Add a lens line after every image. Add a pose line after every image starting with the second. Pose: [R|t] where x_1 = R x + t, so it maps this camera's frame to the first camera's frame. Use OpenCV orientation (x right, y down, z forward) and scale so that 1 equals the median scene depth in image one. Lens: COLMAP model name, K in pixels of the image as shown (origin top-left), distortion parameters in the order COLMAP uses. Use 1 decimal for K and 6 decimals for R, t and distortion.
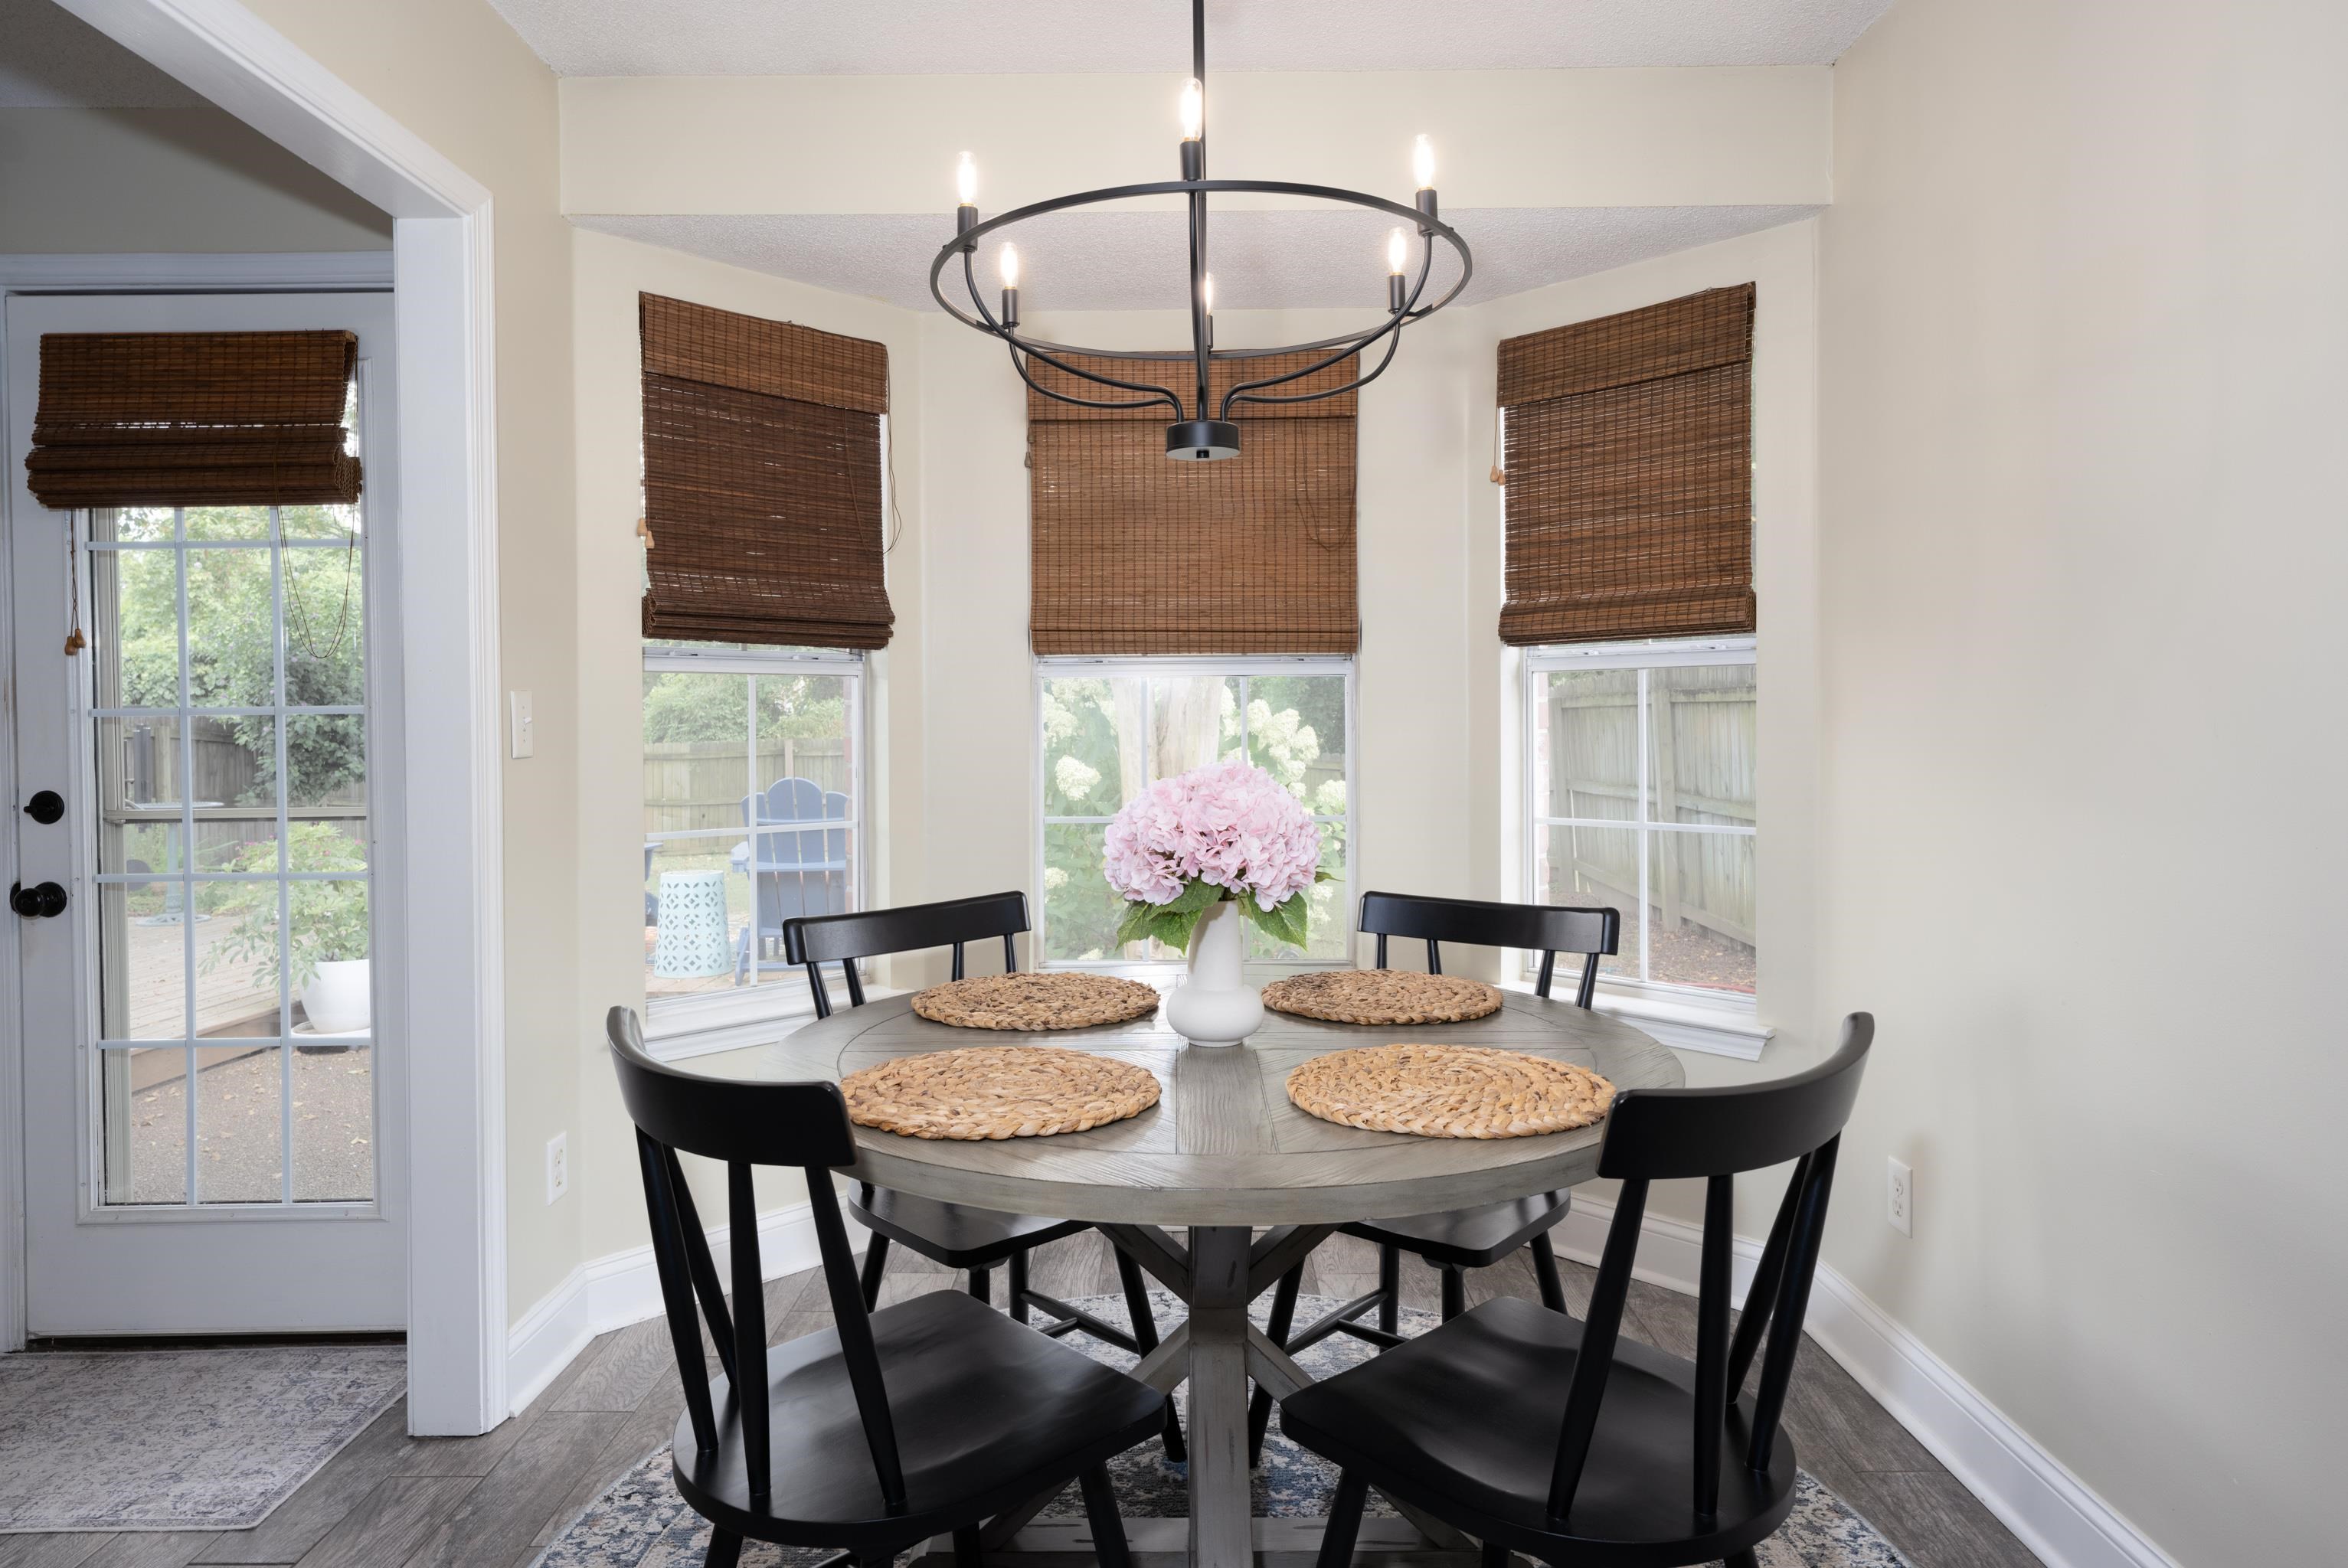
lens RADIAL K [[1385.5, 0, 1181.7], [0, 1385.5, 770.5], [0, 0, 1]] dist [-0.003177, -0.000502]
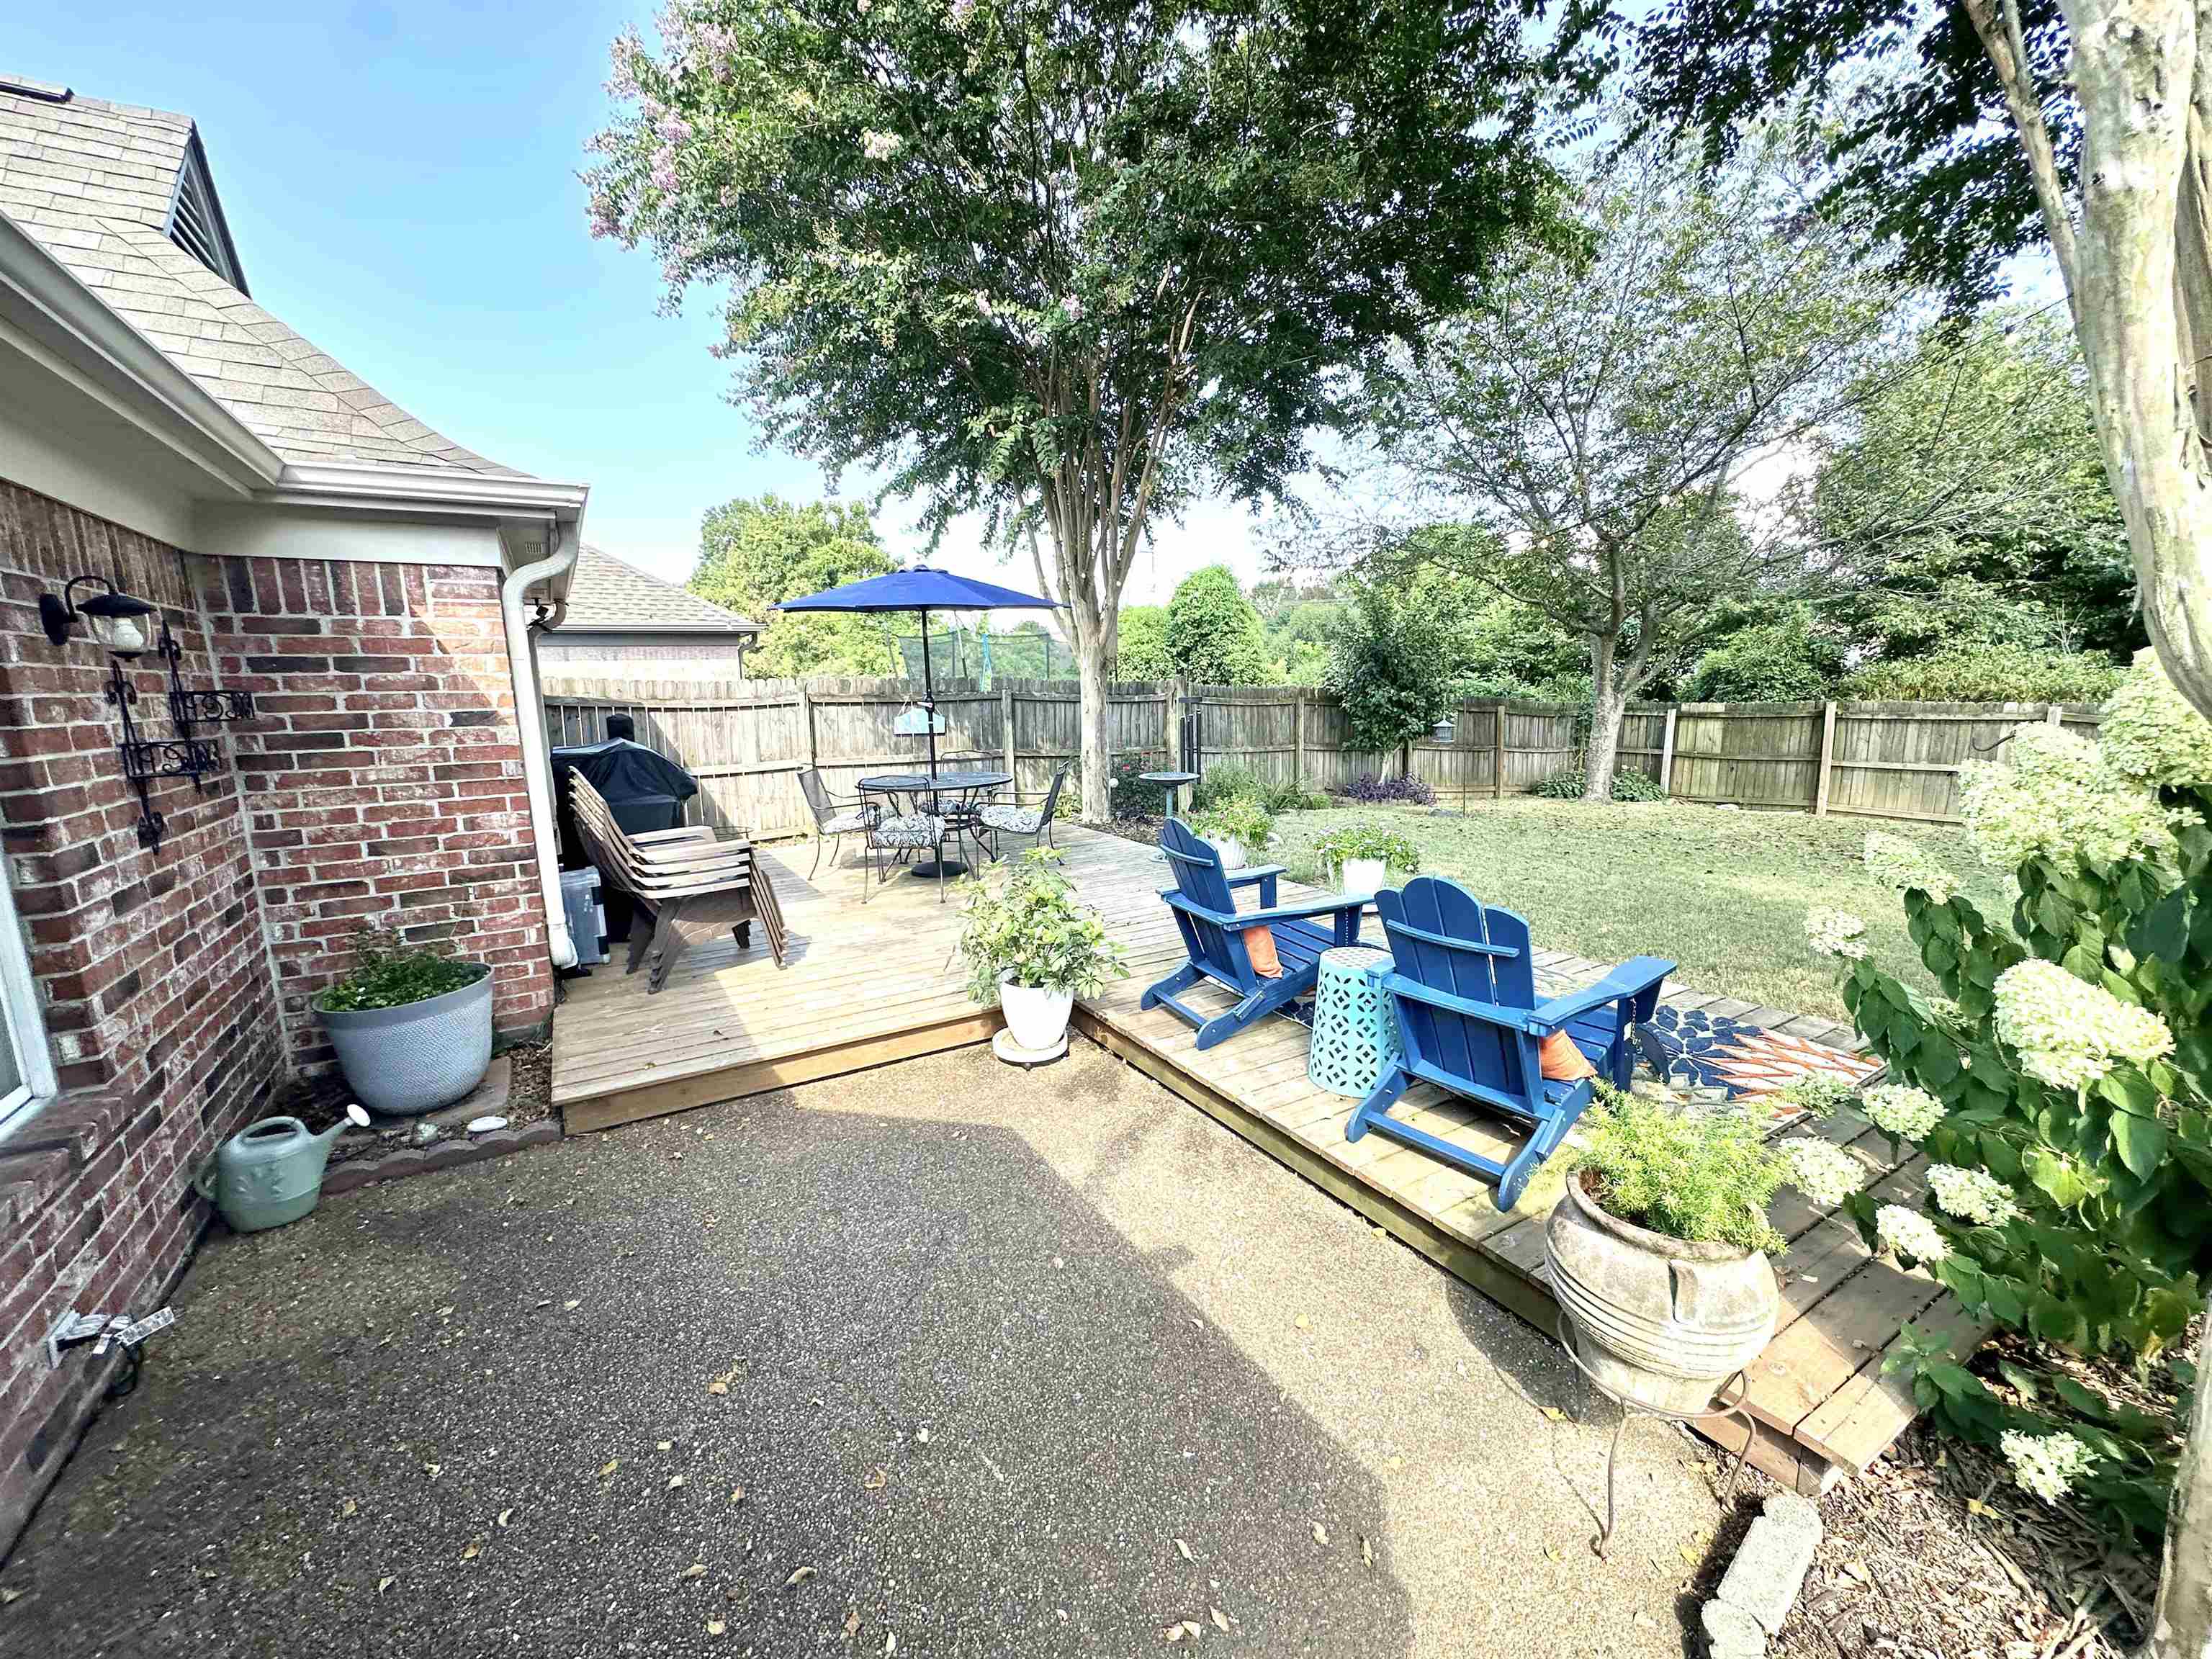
lens RADIAL K [[885.6, 0, 1105.7], [0, 885.6, 828.0], [0, 0, 1]] dist [-0.004413, 0.001528]
pose [[0.529165, 0.135978, -0.837553, -0.008188], [-0.011209, 0.988110, 0.153340, -0.024241], [0.848445, -0.071754, 0.524397, 0.192857]]
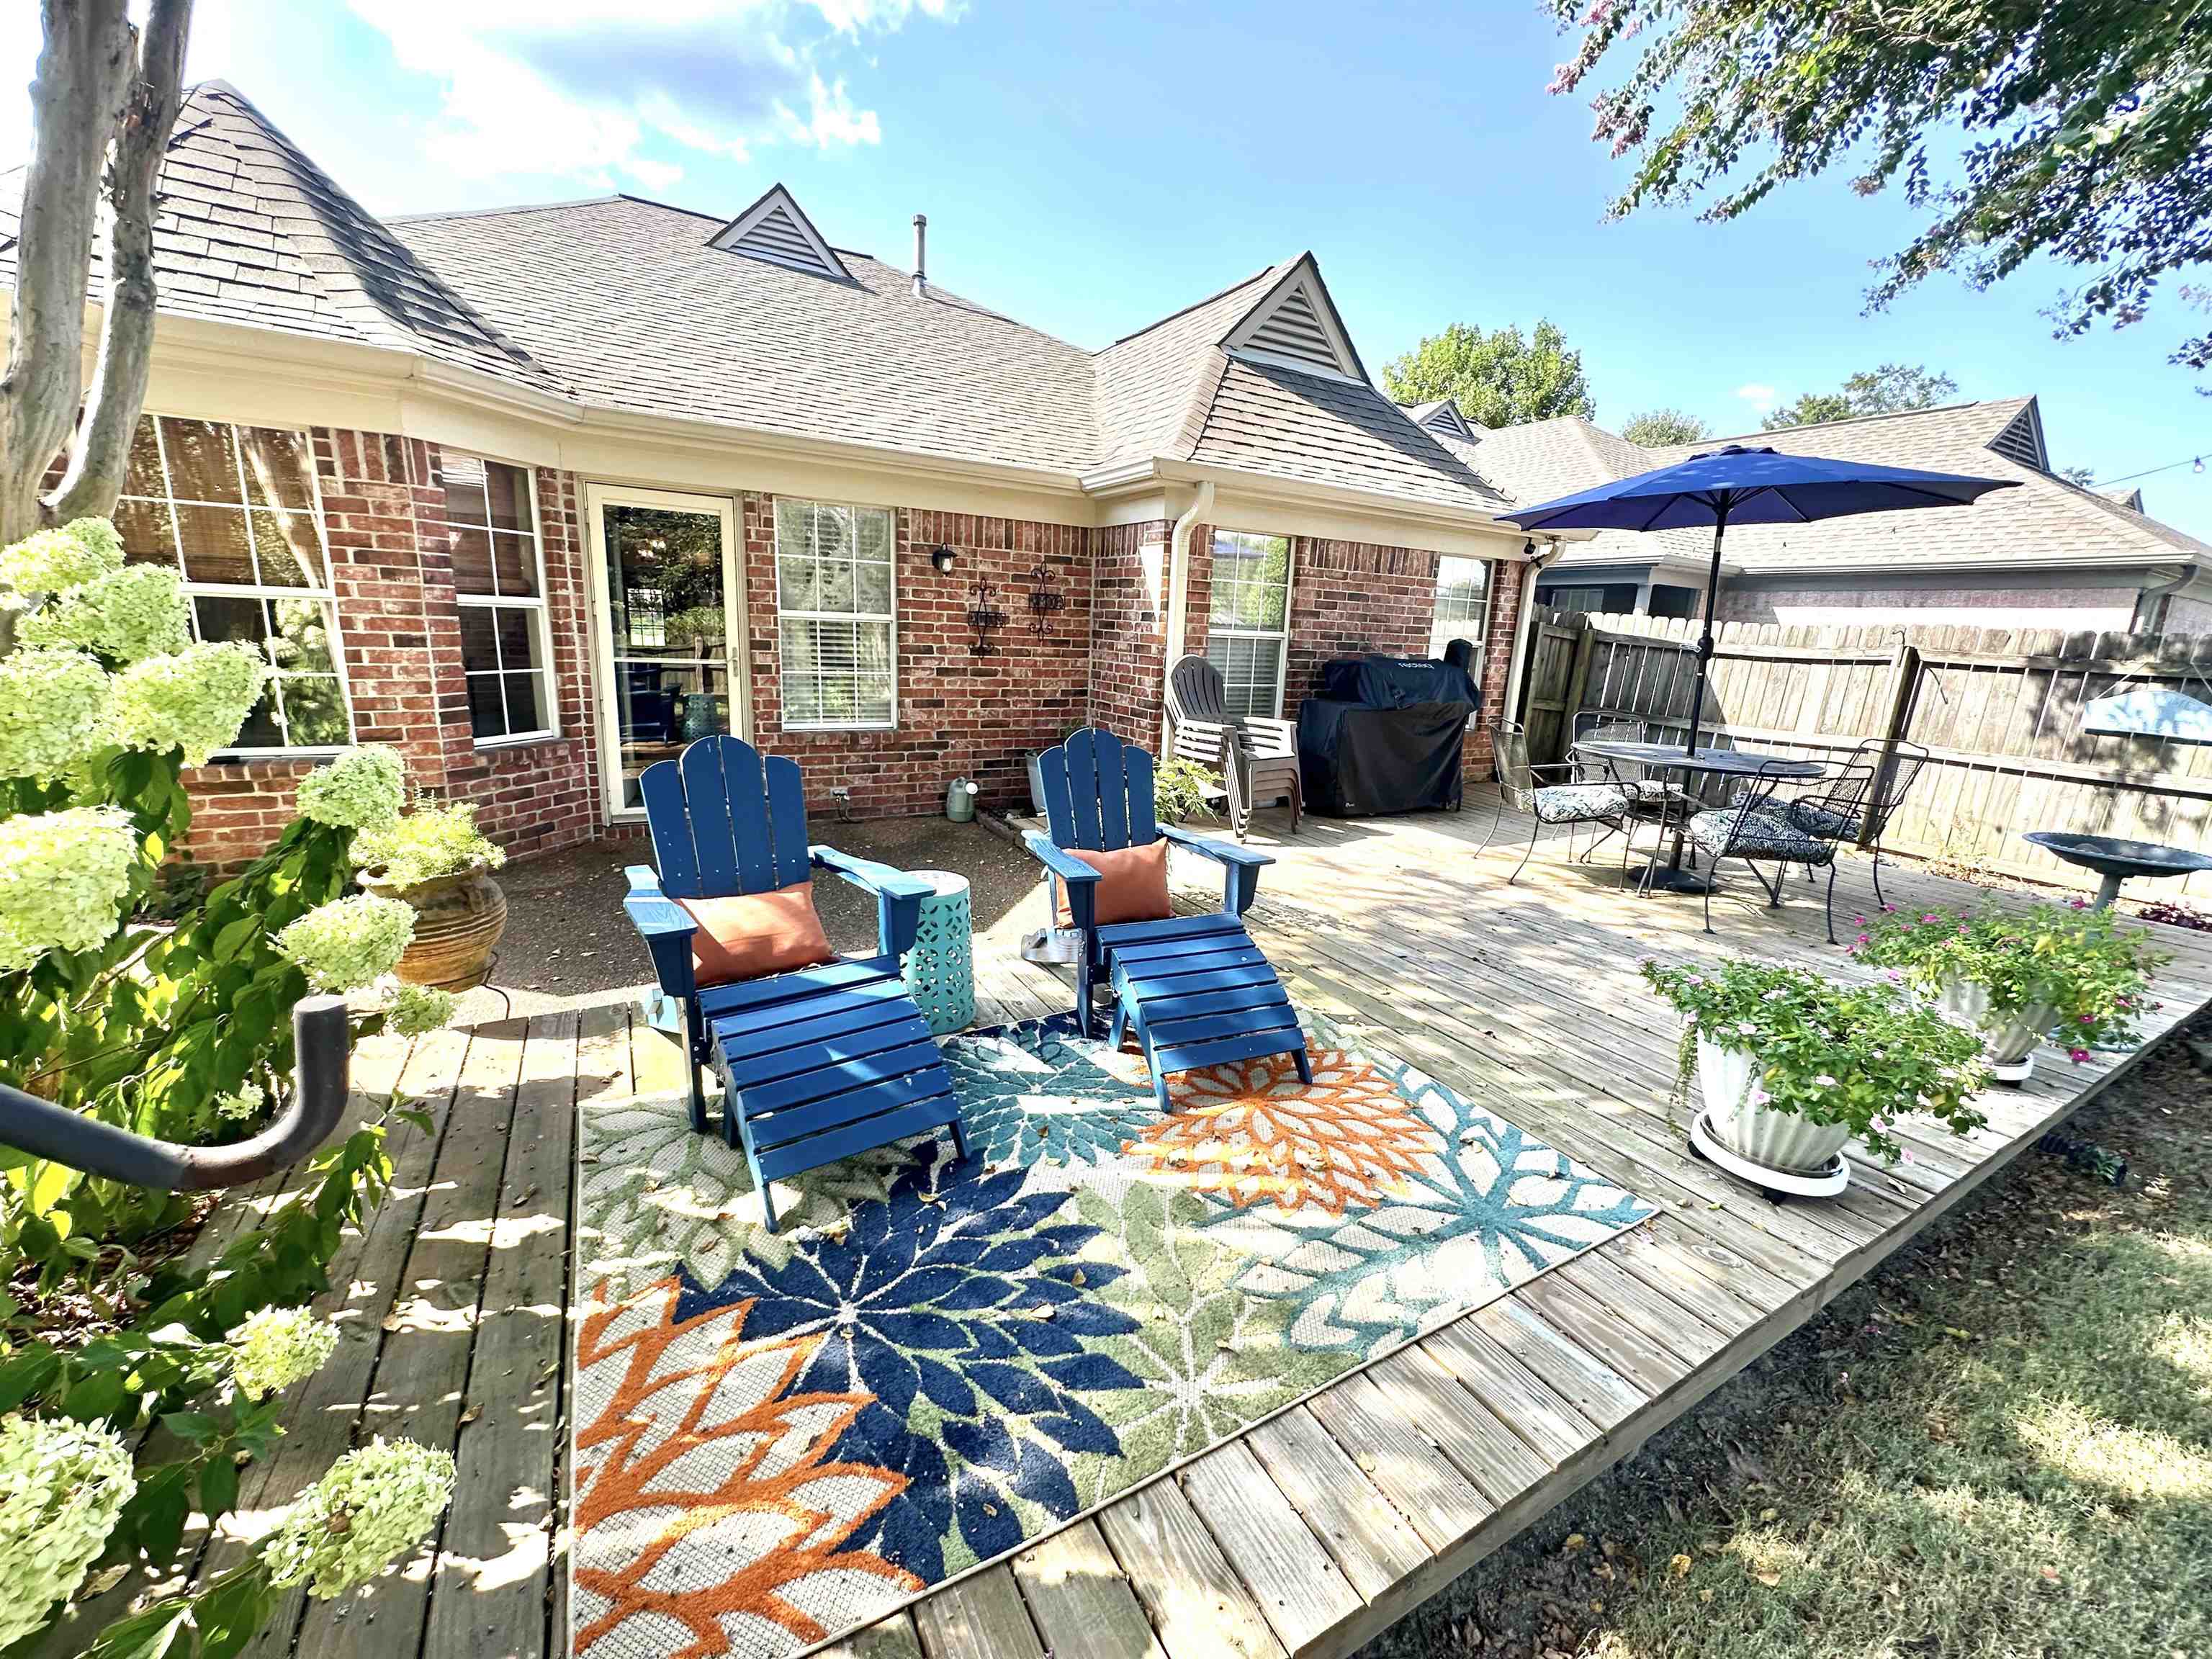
lens RADIAL K [[885.6, 0, 1109.1], [0, 885.6, 829.0], [0, 0, 1]] dist [-0.004413, 0.001528]
pose [[-0.859326, 0.085835, -0.504175, -0.067319], [-0.054271, 0.964945, 0.256781, -0.023933], [0.508541, 0.248020, -0.824543, 0.438821]]
